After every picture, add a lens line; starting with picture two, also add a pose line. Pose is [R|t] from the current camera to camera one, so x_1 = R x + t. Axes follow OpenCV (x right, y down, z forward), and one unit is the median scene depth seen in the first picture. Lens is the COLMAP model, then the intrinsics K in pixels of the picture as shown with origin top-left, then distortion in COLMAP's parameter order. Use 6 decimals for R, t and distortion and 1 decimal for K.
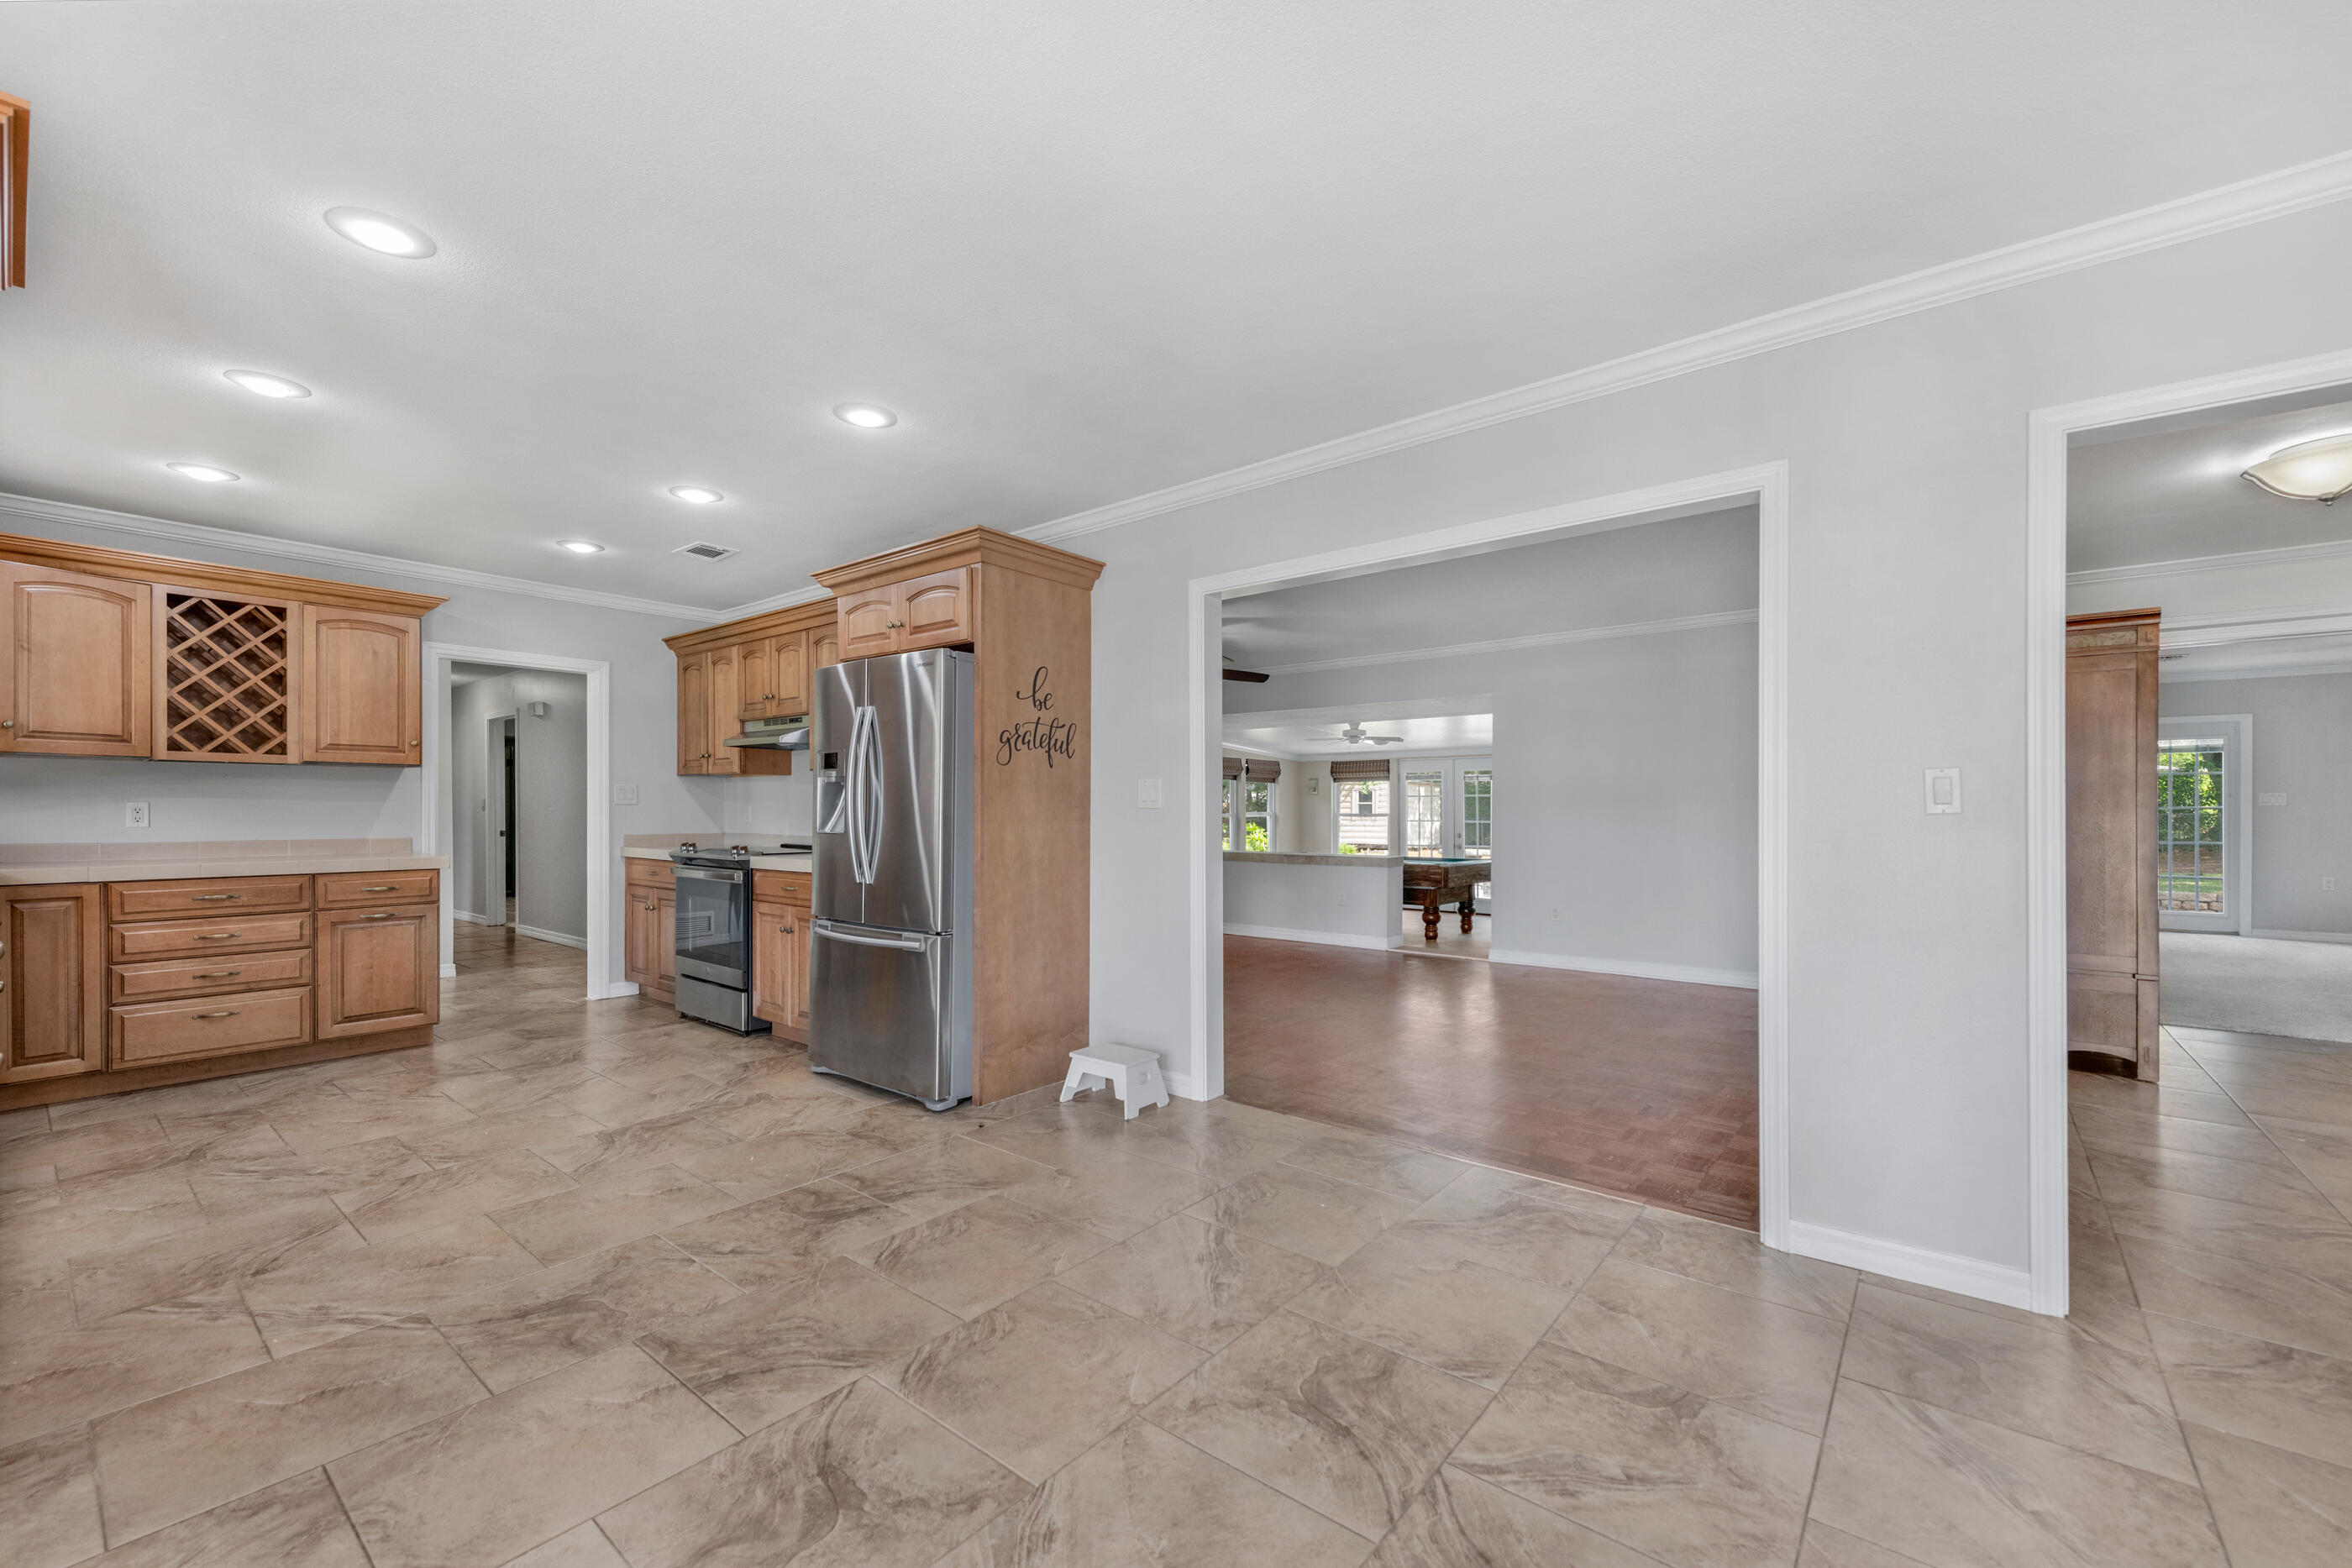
lens RADIAL K [[934.0, 0, 1195.8], [0, 934.0, 811.2], [0, 0, 1]] dist [0.012752, -0.004217]
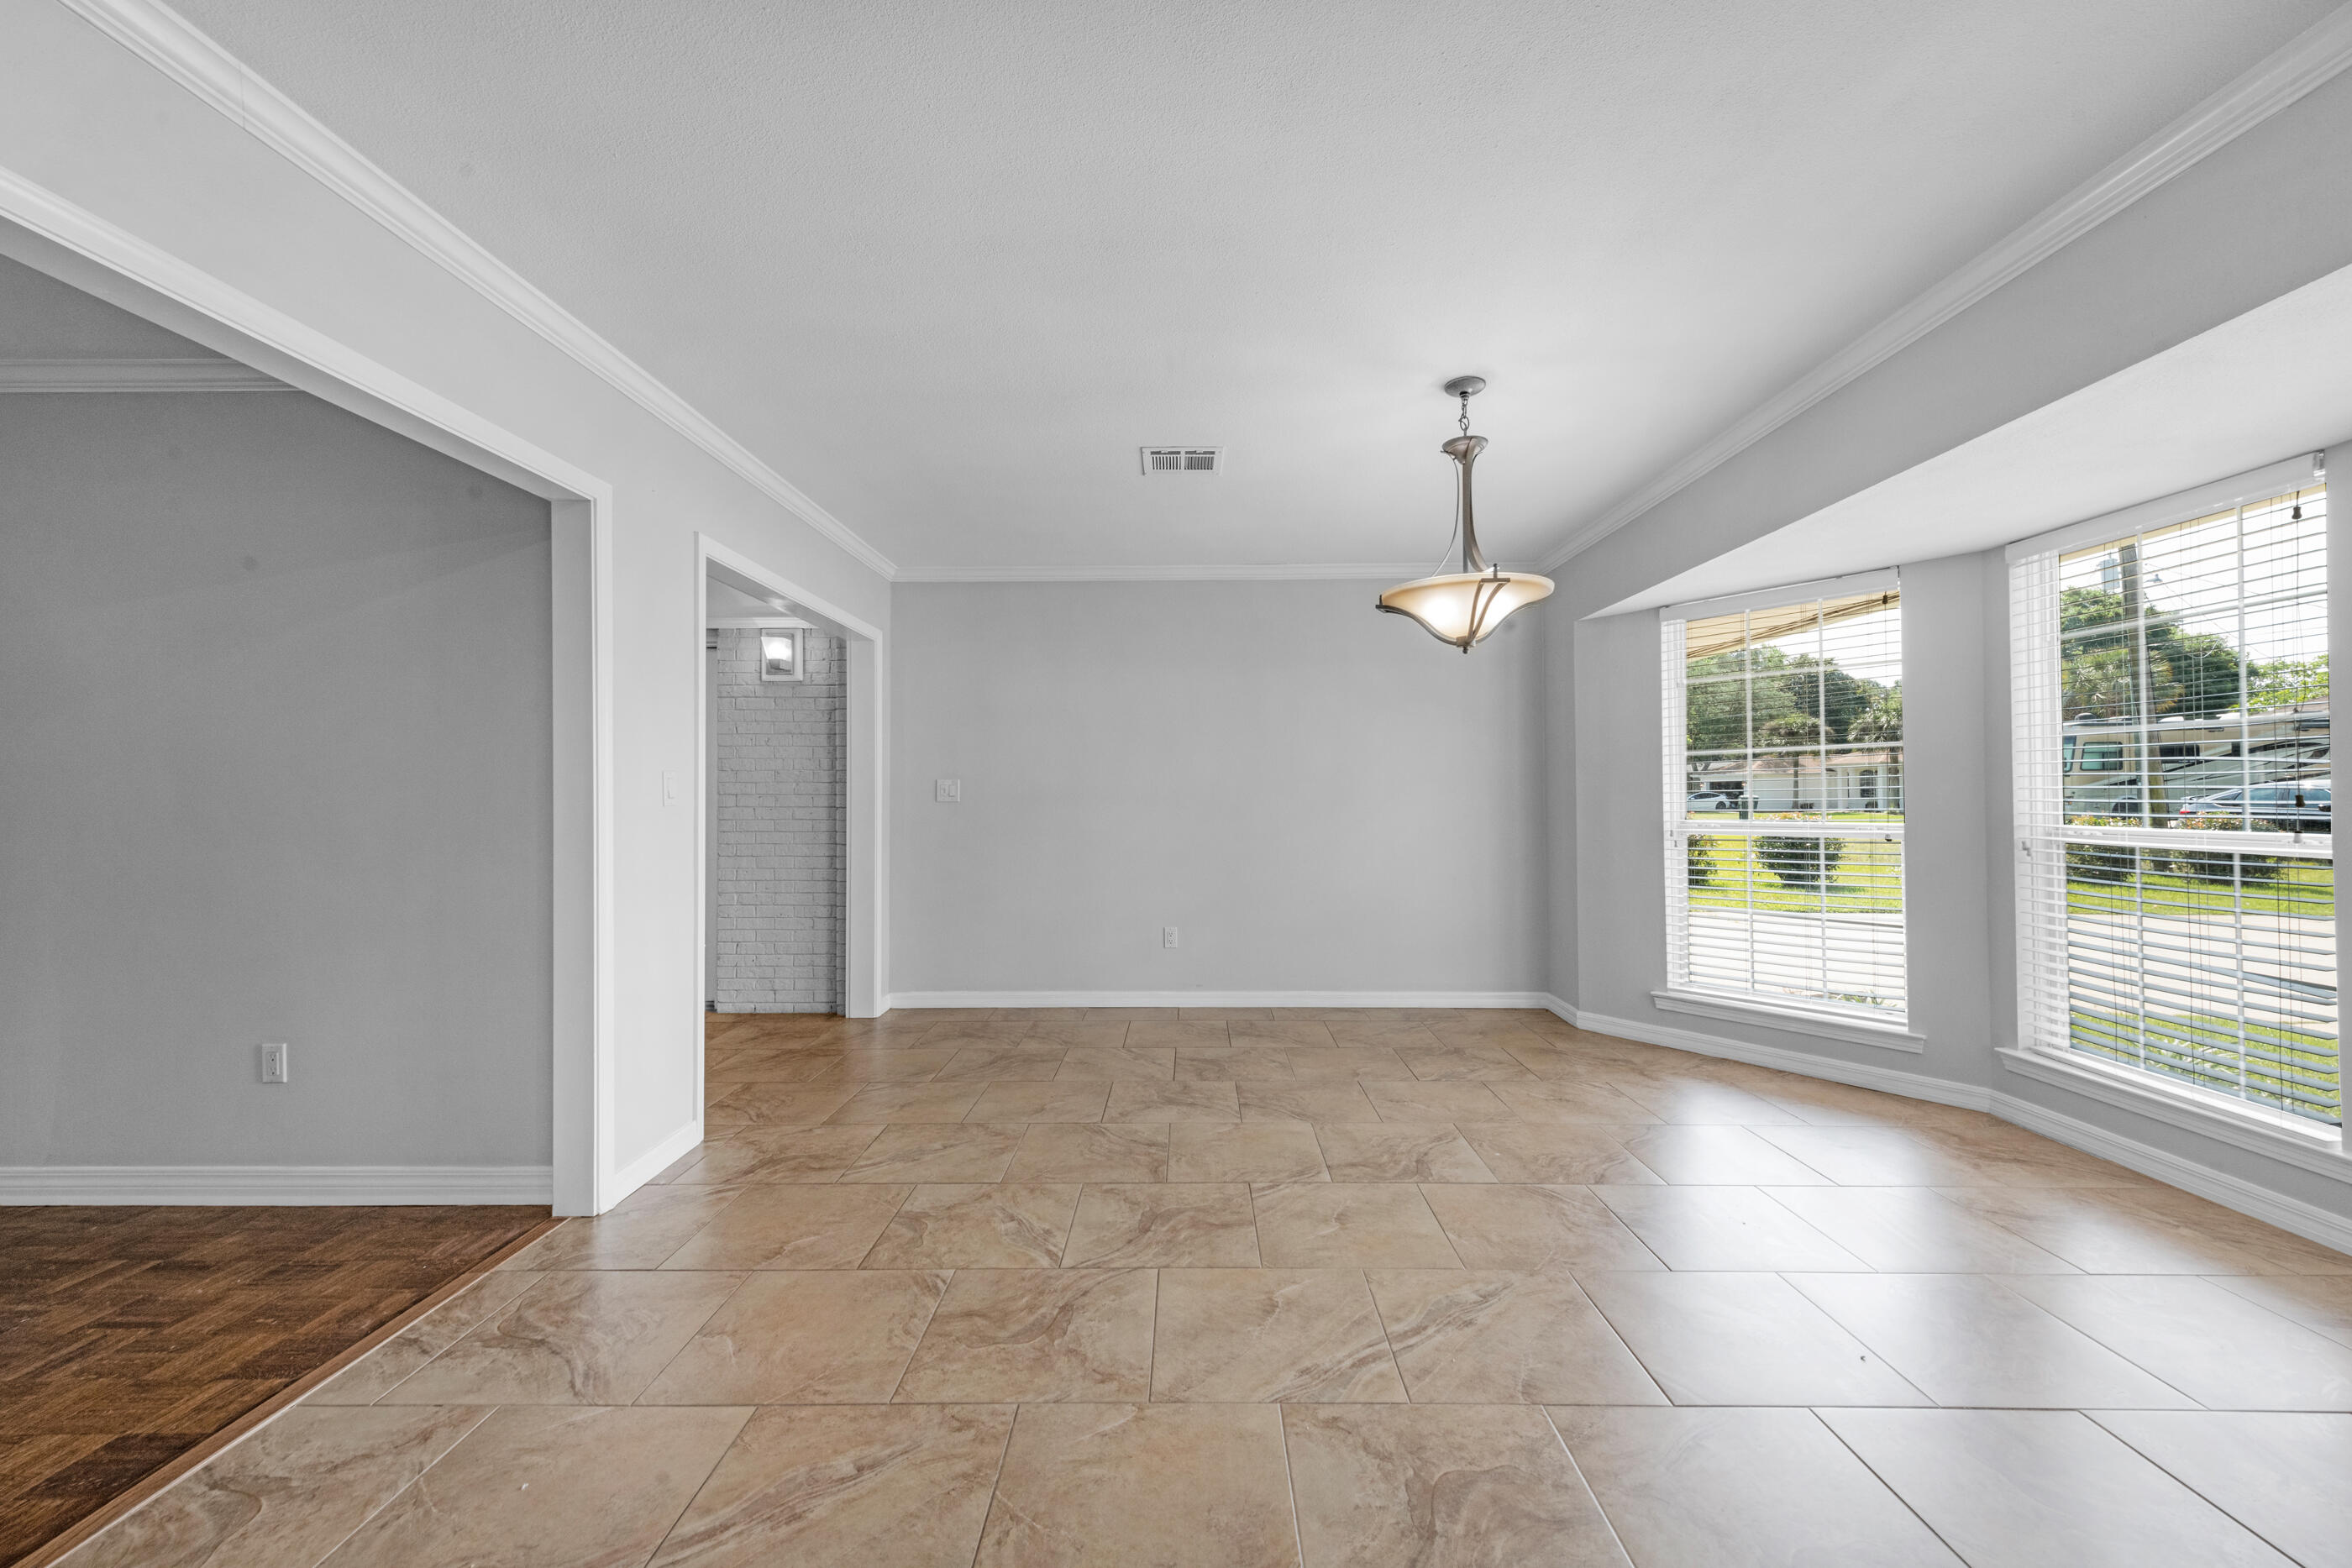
lens RADIAL K [[931.5, 0, 1157.5], [0, 931.5, 777.4], [0, 0, 1]] dist [0.000724, -0.000018]
pose [[-0.592173, 0.016246, 0.805647, -0.393990], [0.006326, 0.999860, -0.015512, -0.007808], [-0.805786, -0.004089, -0.592193, 0.704297]]
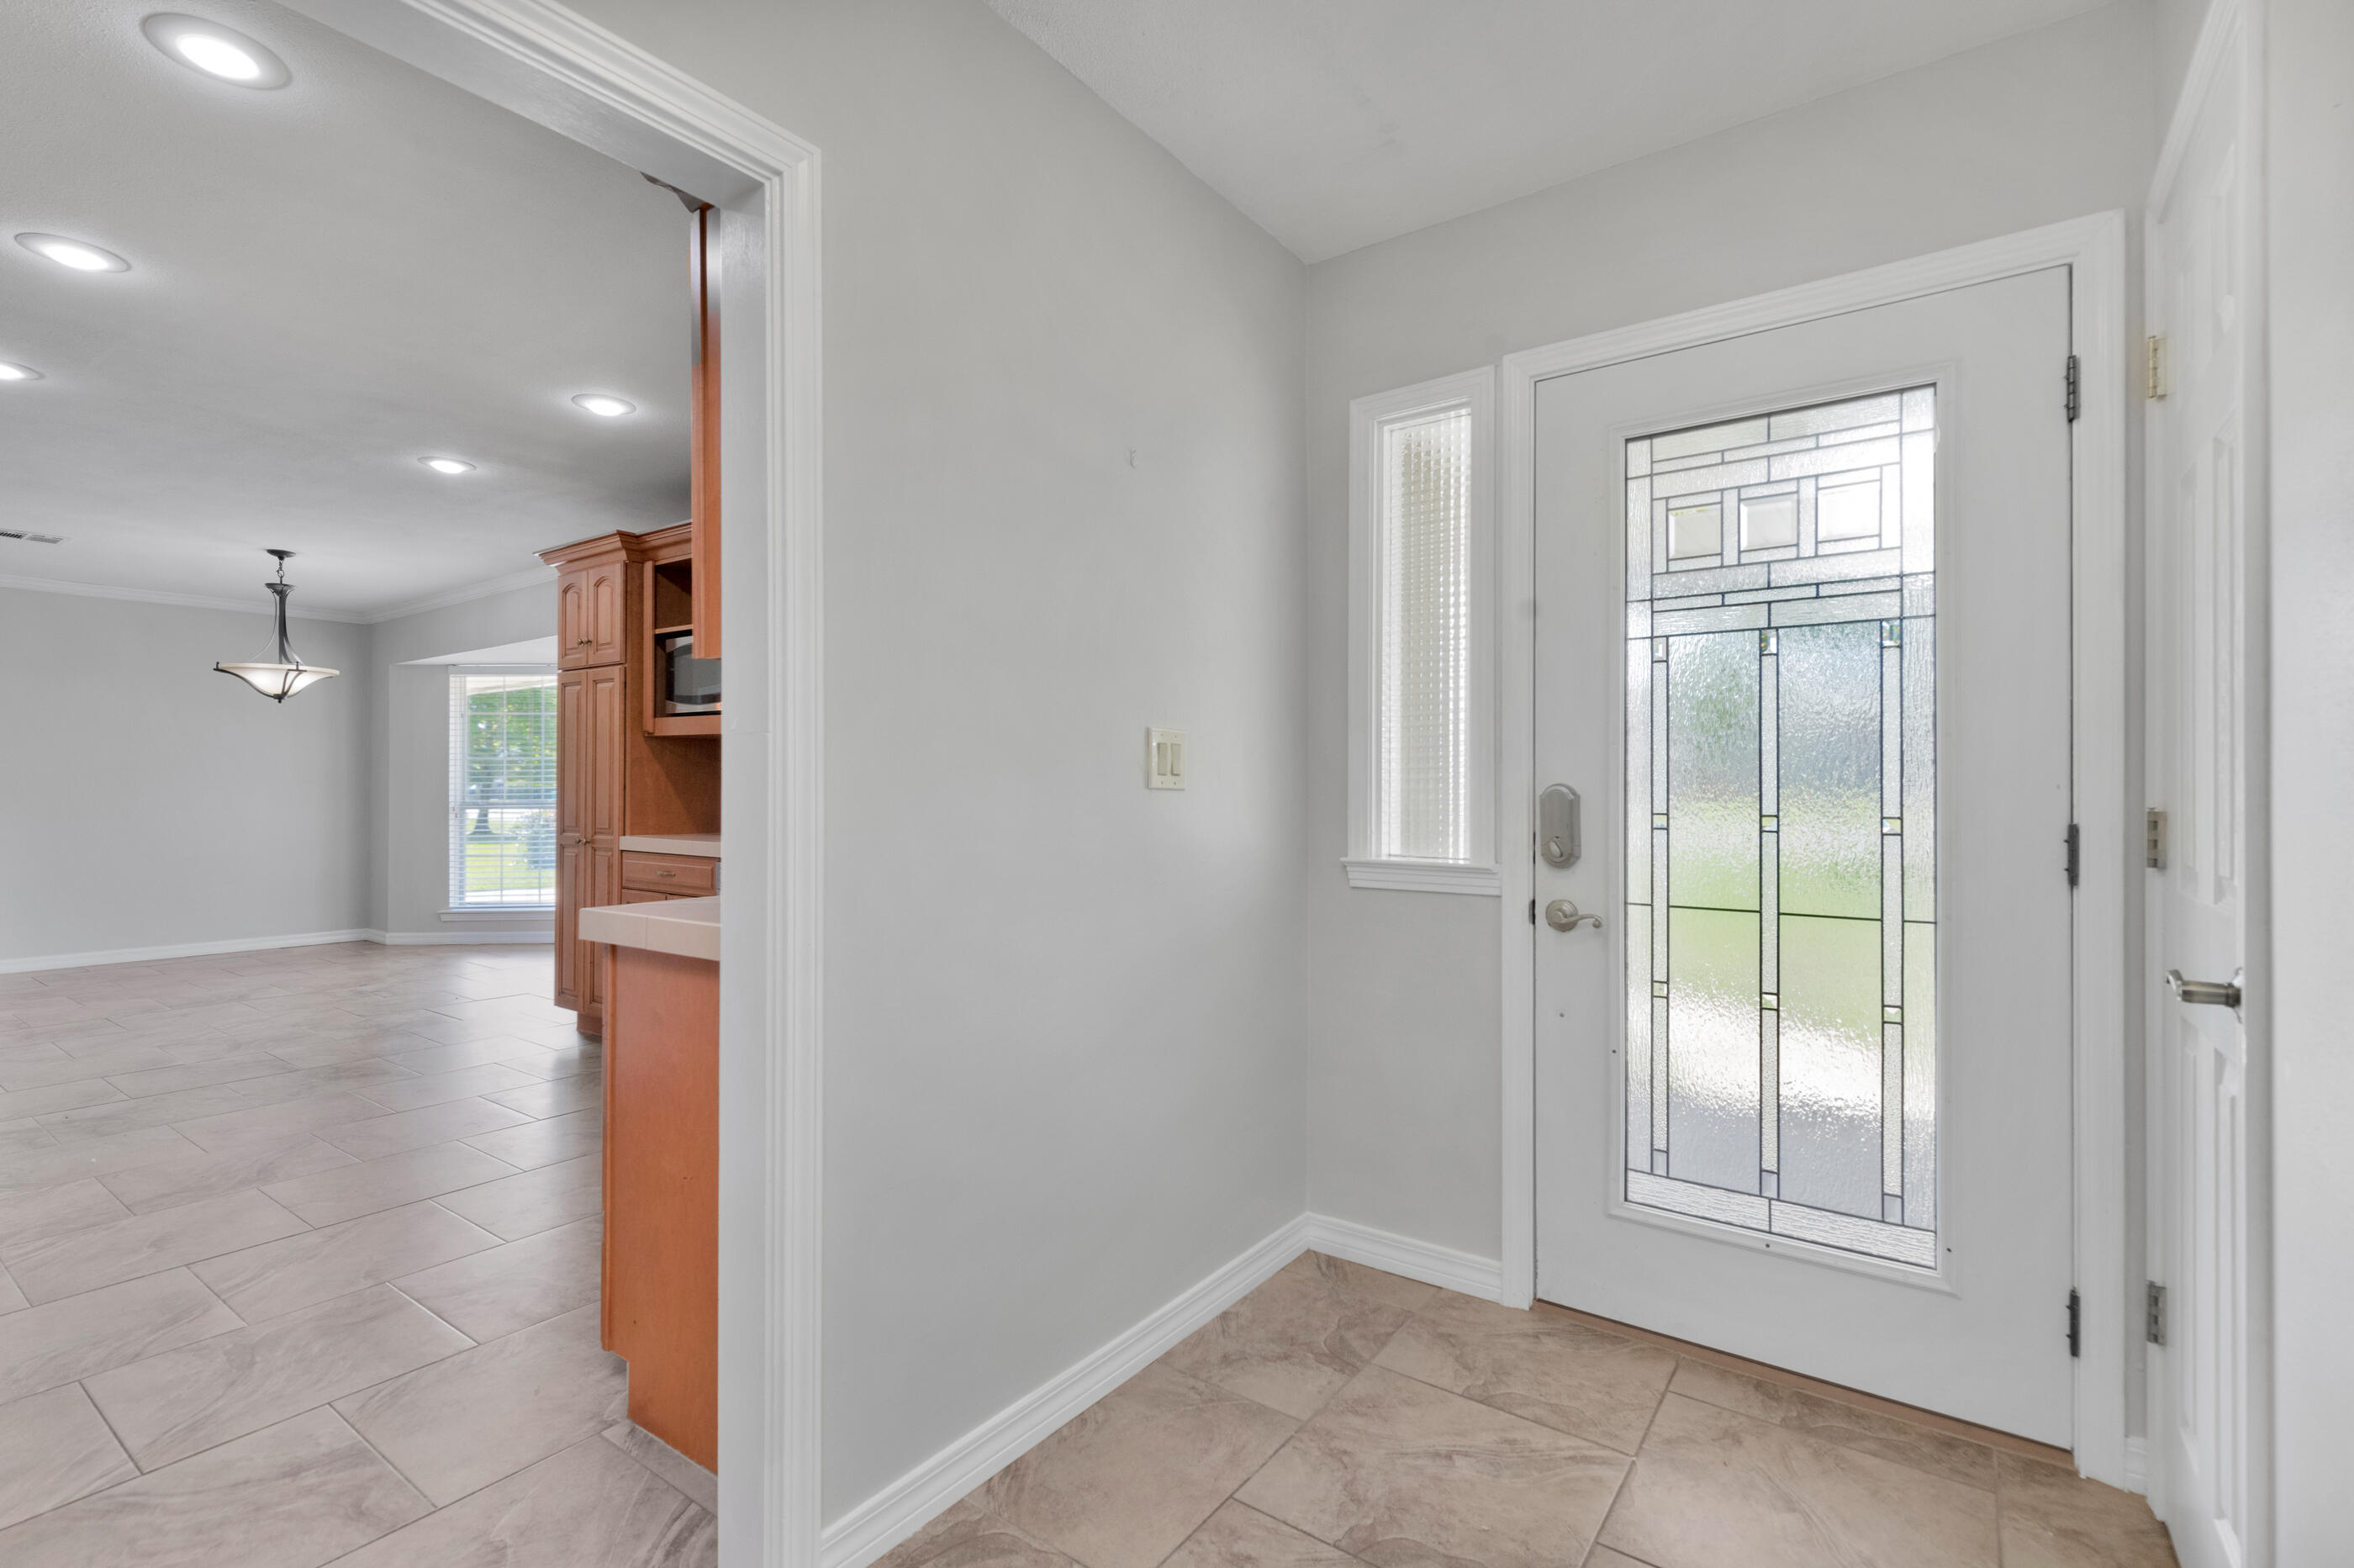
lens RADIAL K [[1071.9, 0, 1177.0], [0, 1071.9, 784.0], [0, 0, 1]] dist [0.024652, -0.013153]
pose [[-0.999431, -0.002255, -0.033663, -1.137089], [-0.002220, 0.999997, -0.001098, -0.003134], [0.033665, -0.001023, -0.999433, 1.614131]]
